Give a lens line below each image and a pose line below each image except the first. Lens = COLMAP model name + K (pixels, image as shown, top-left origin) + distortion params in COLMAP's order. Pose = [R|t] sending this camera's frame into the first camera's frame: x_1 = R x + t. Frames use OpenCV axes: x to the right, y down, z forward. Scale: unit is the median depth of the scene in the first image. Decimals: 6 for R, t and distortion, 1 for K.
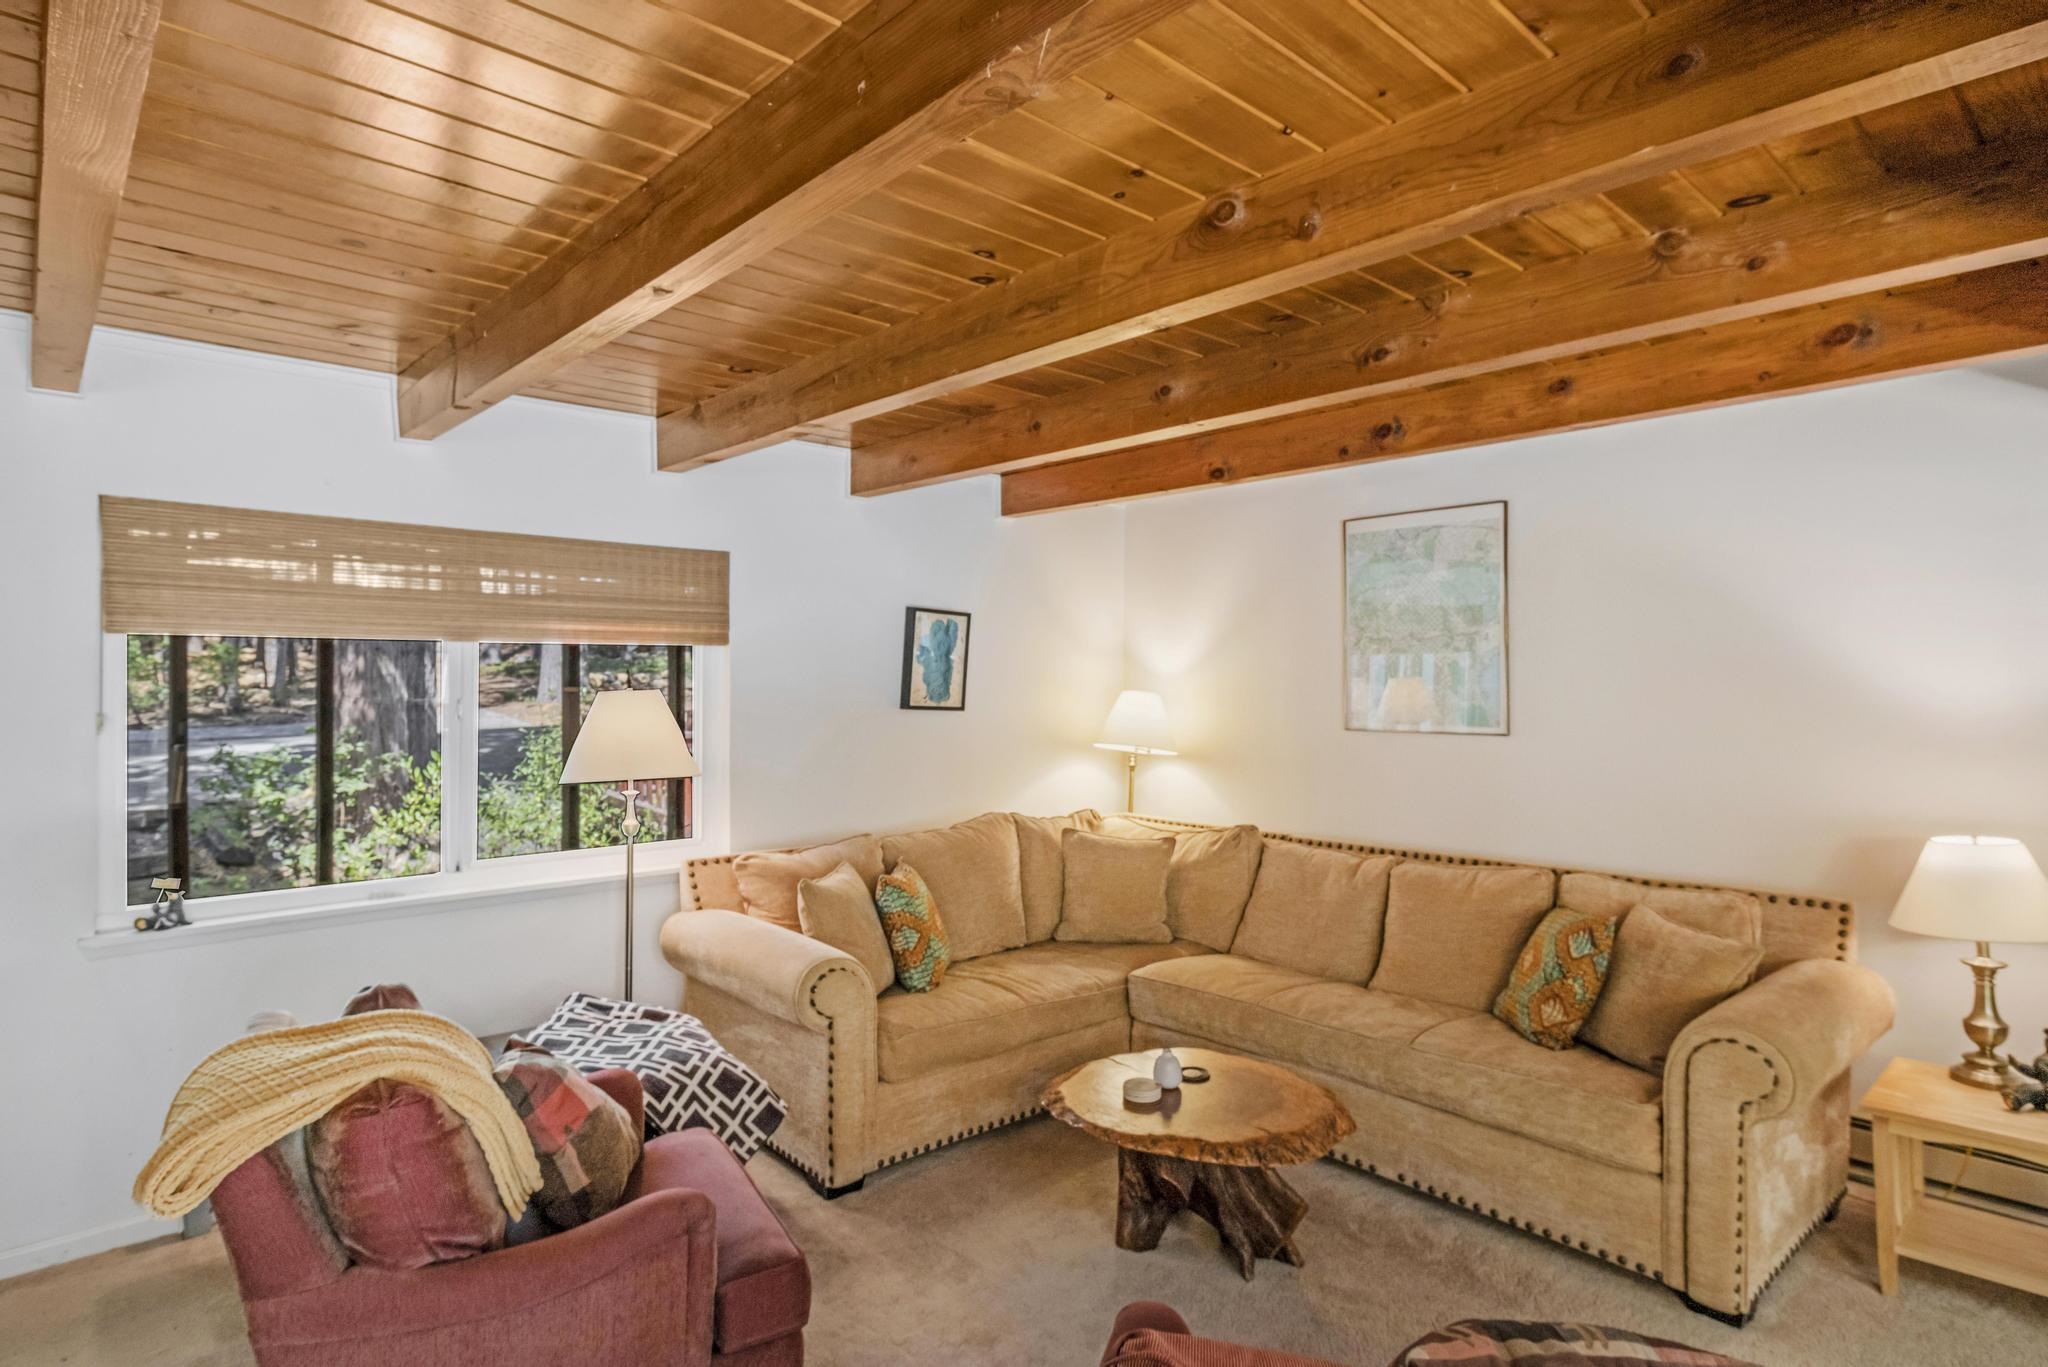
lens RADIAL K [[1085.5, 0, 1023.3], [0, 1085.5, 681.0], [0, 0, 1]] dist [0.000135, 0.000001]
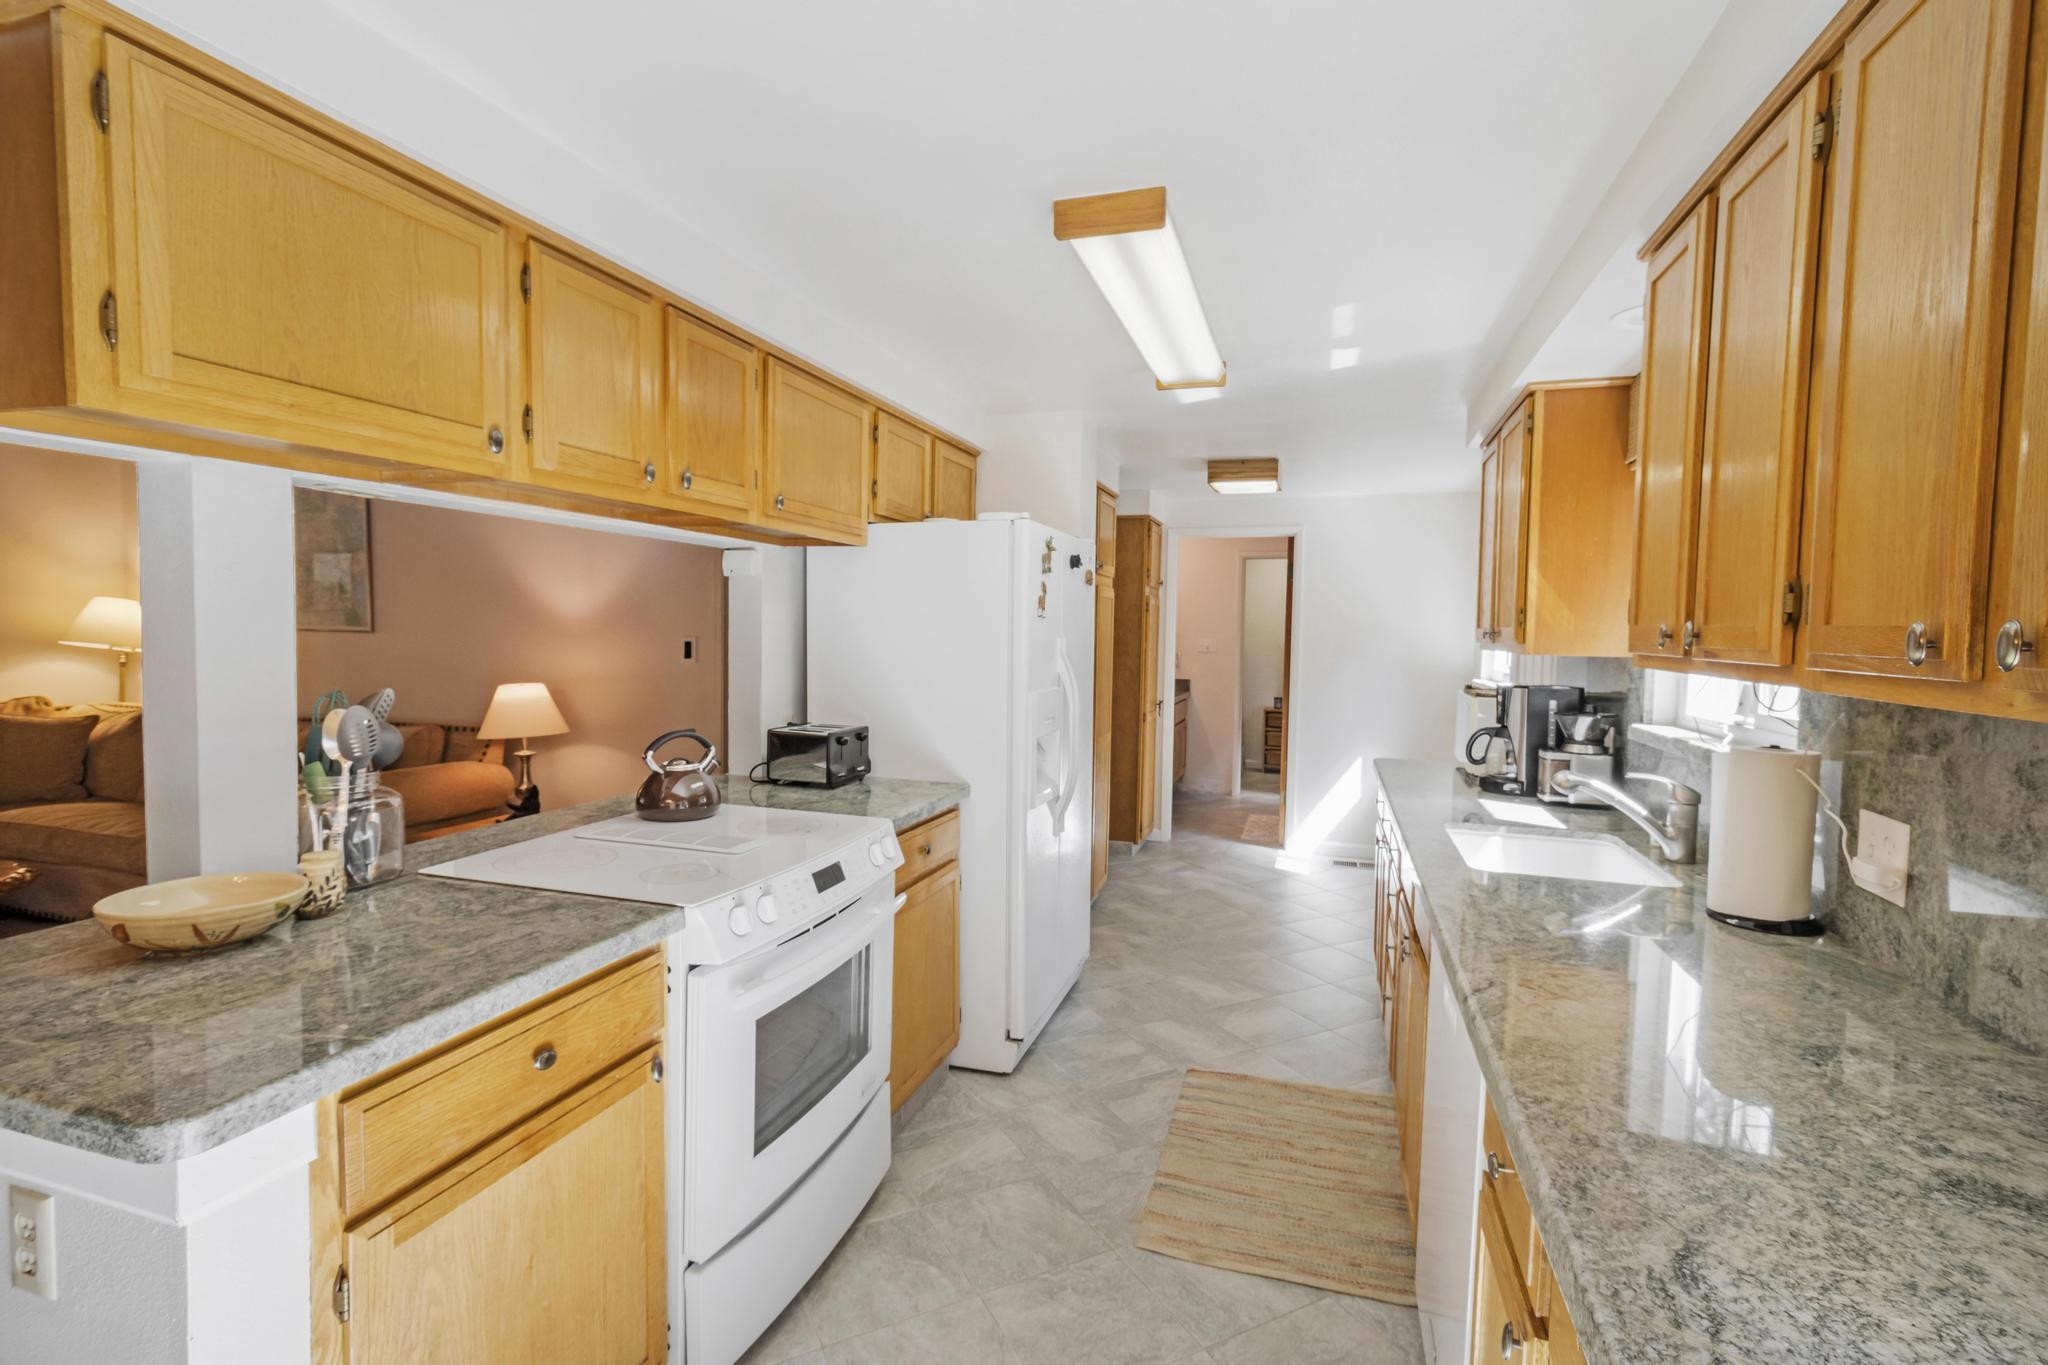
lens RADIAL K [[942.1, 0, 1024.2], [0, 942.1, 678.1], [0, 0, 1]] dist [0.000539, 0.000064]
pose [[0.867124, -0.016290, 0.497826, 0.503748], [-0.016366, 0.997994, 0.061164, 0.018654], [-0.497824, -0.061184, 0.865117, -0.431823]]
